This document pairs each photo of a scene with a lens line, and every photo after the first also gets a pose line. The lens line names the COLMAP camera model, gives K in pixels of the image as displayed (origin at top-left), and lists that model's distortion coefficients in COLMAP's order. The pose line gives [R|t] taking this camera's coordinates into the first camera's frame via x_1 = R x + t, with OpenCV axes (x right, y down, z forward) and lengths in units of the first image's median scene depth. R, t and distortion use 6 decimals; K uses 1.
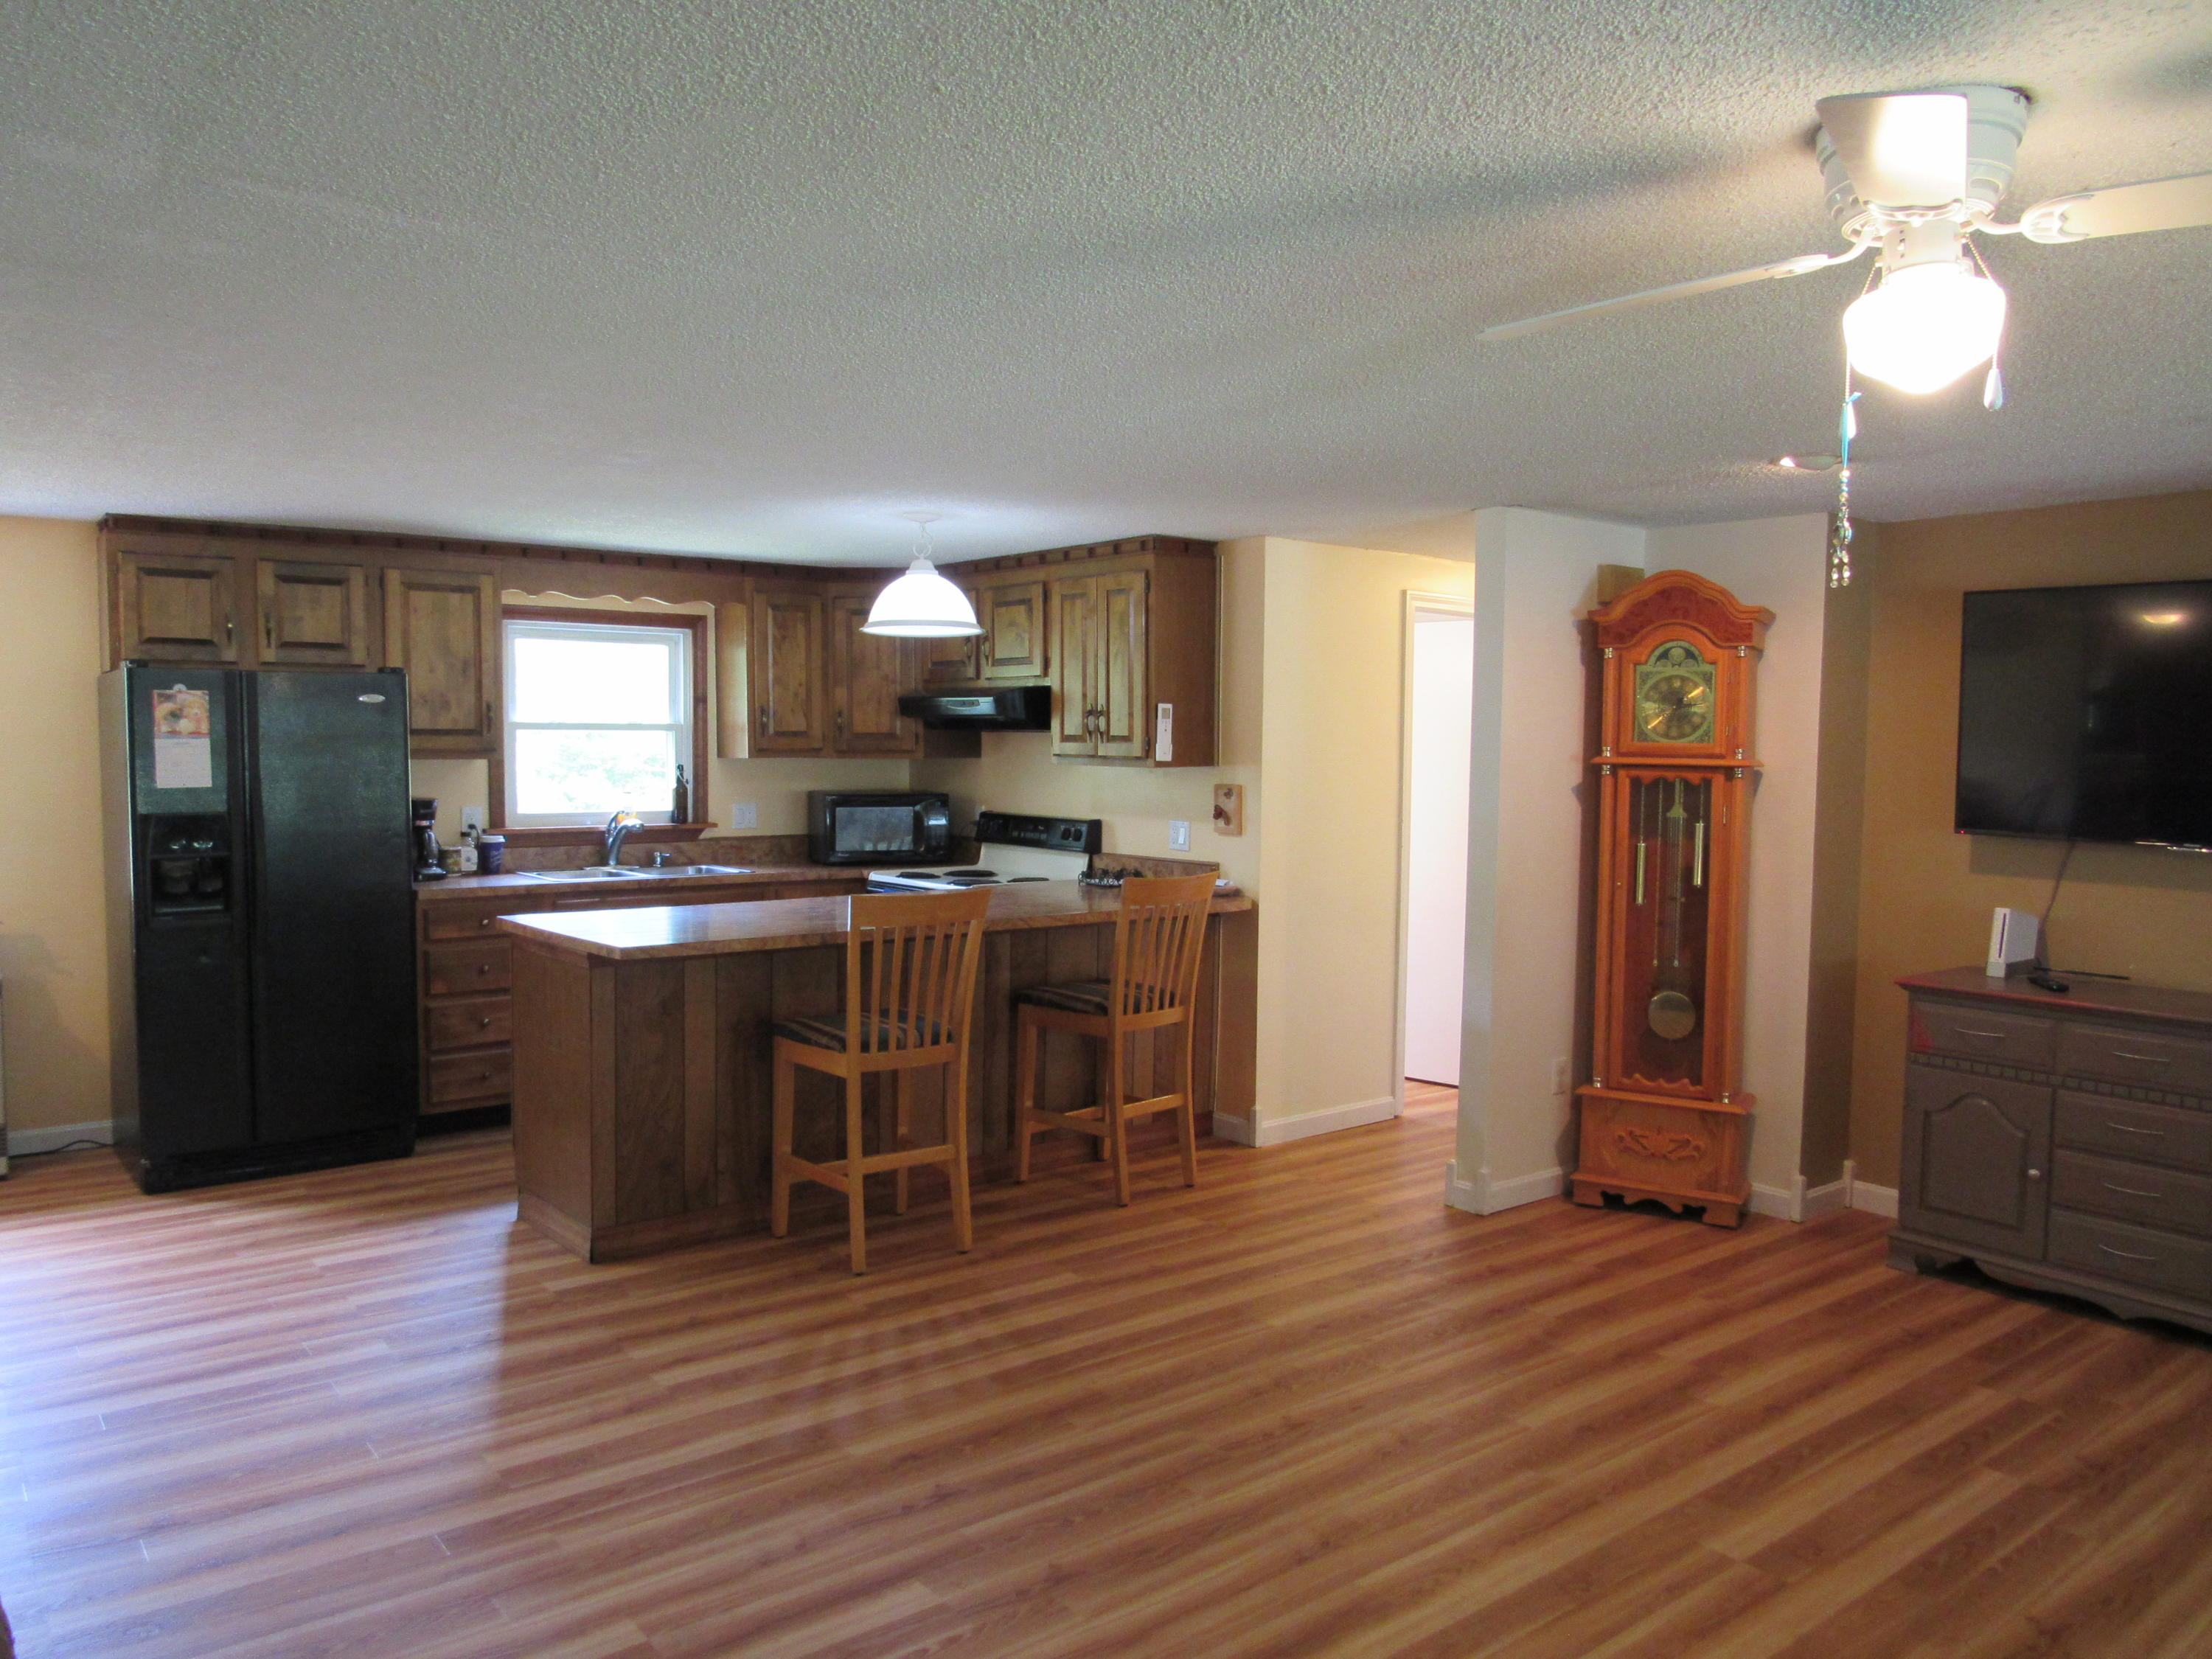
lens RADIAL K [[1558.7, 0, 1106.0], [0, 1558.7, 829.5], [0, 0, 1]] dist [-0.053882, 0.044391]
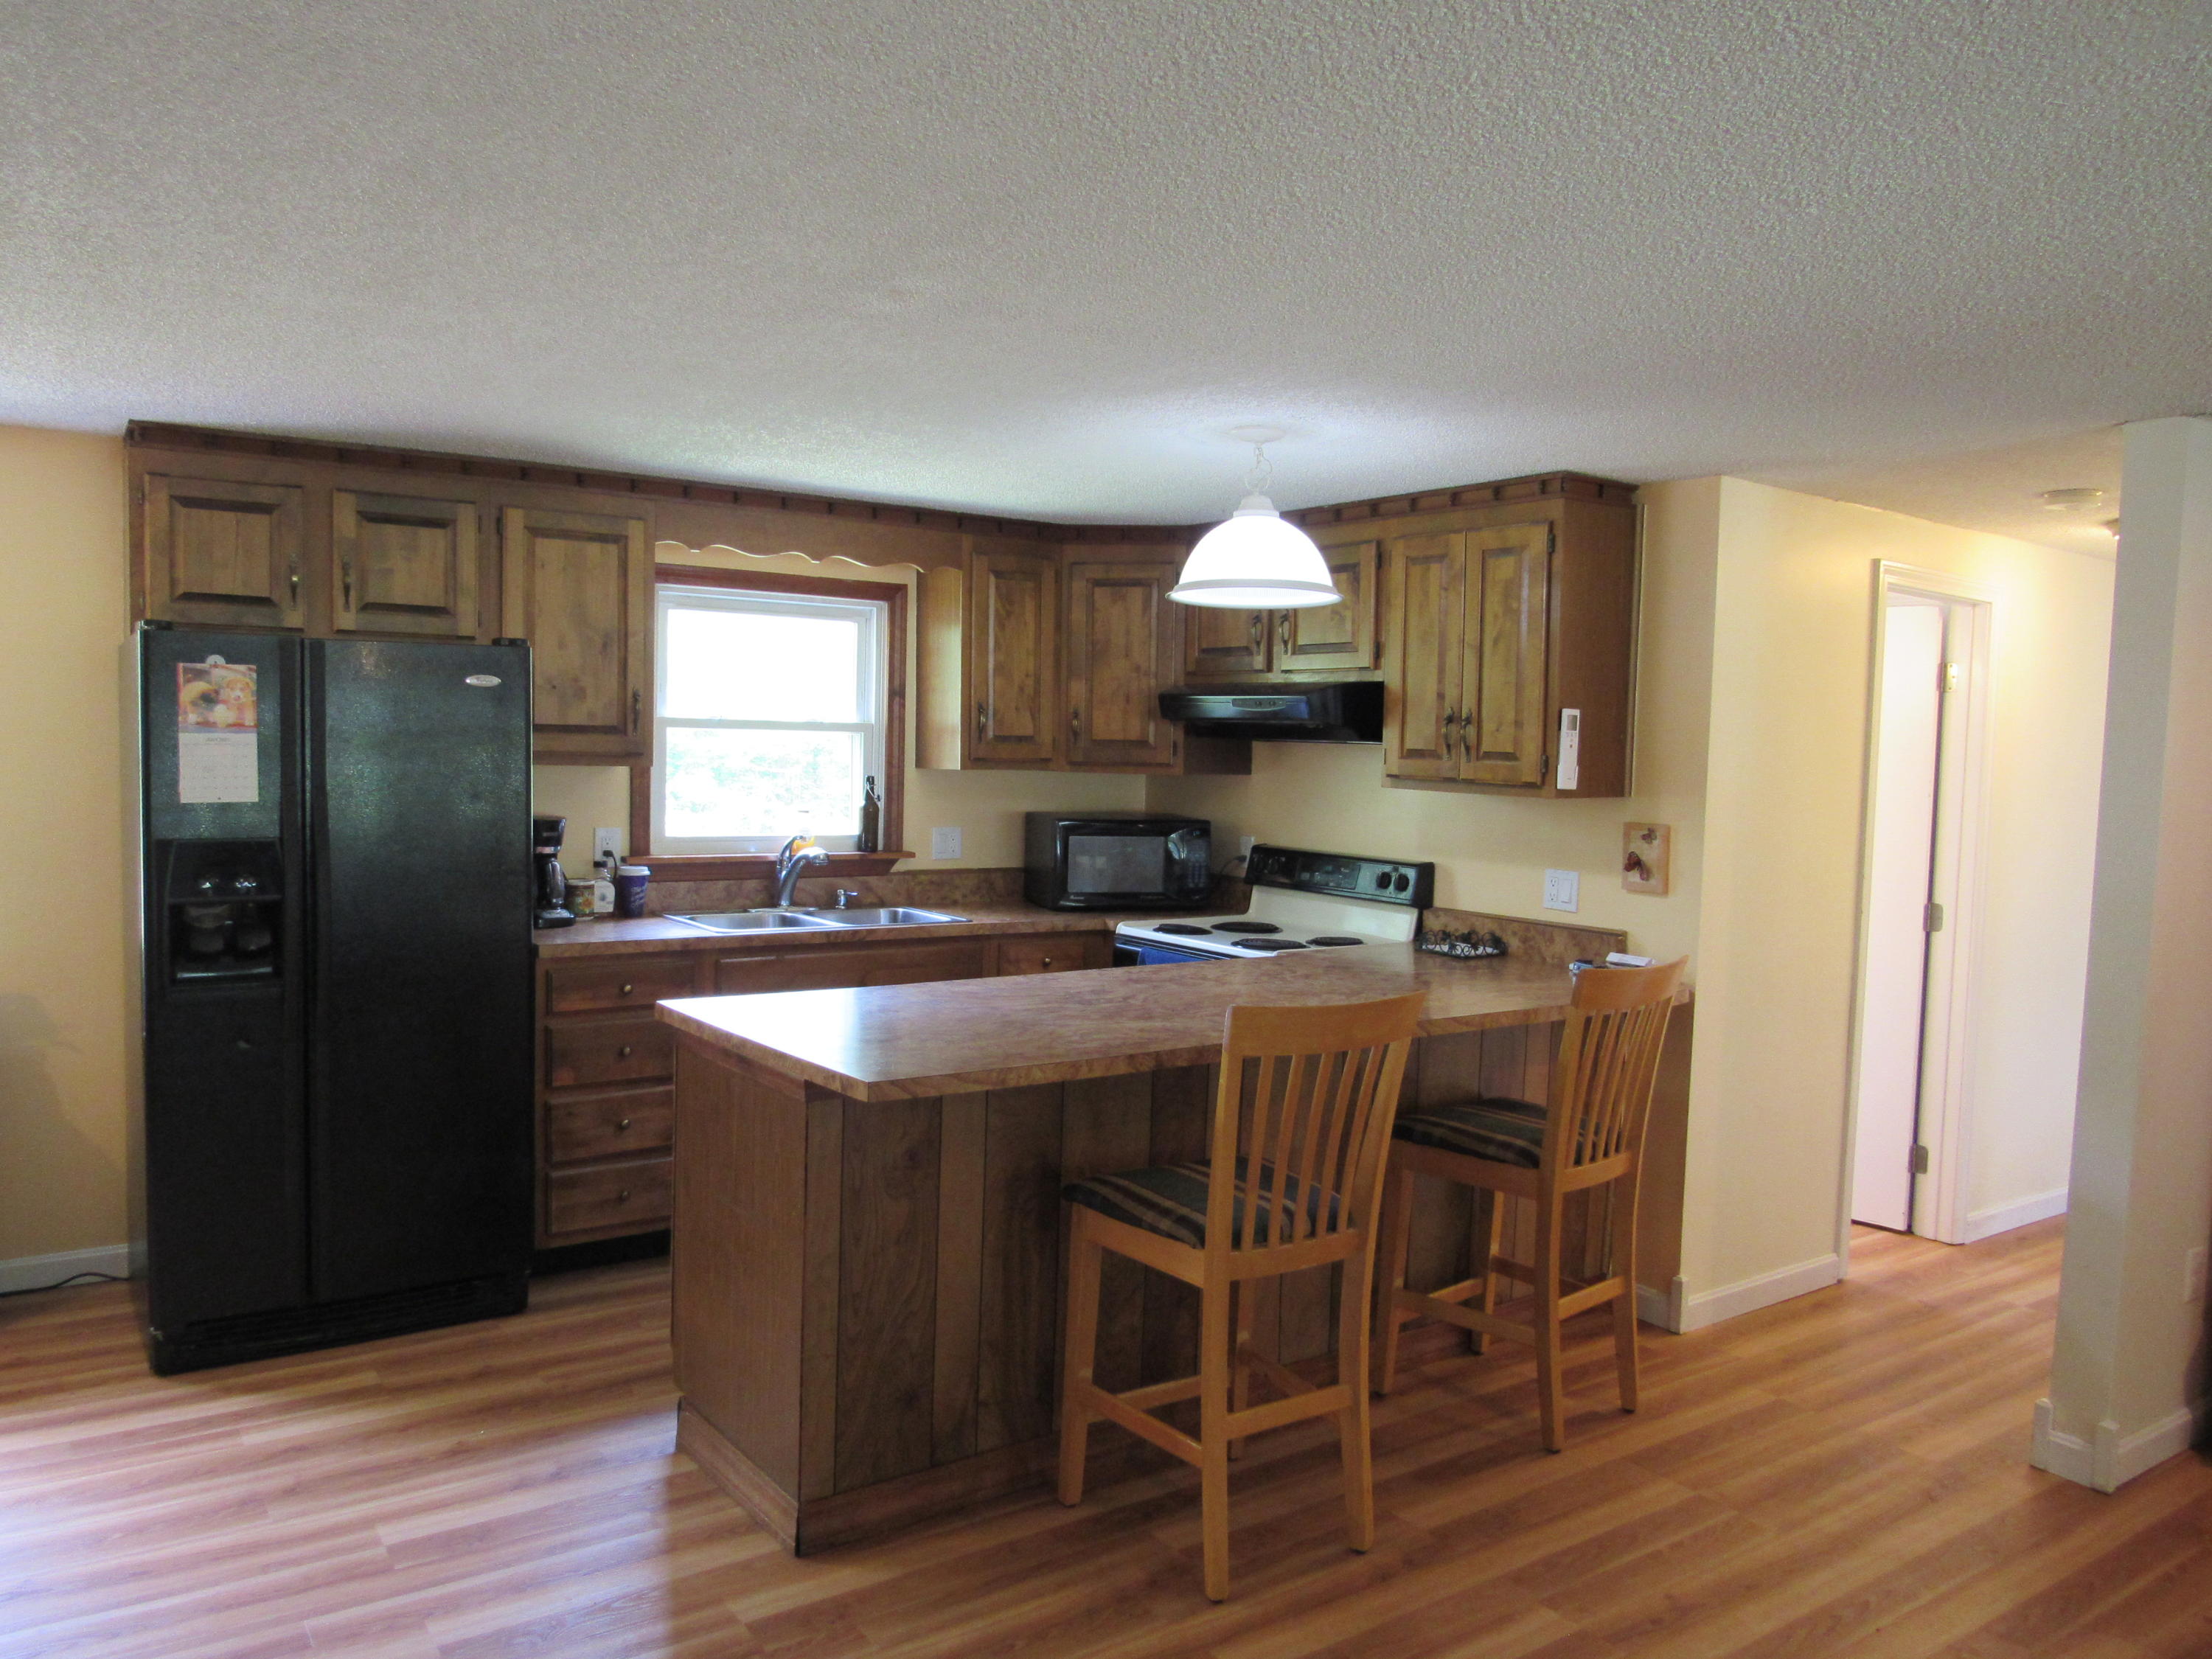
lens RADIAL K [[1579.8, 0, 1092.8], [0, 1579.8, 839.0], [0, 0, 1]] dist [-0.011971, 0.002643]
pose [[0.997254, 0.023016, -0.070387, -0.128644], [-0.022789, 0.999732, 0.004033, -0.019339], [0.070461, -0.002418, 0.997512, 0.265411]]
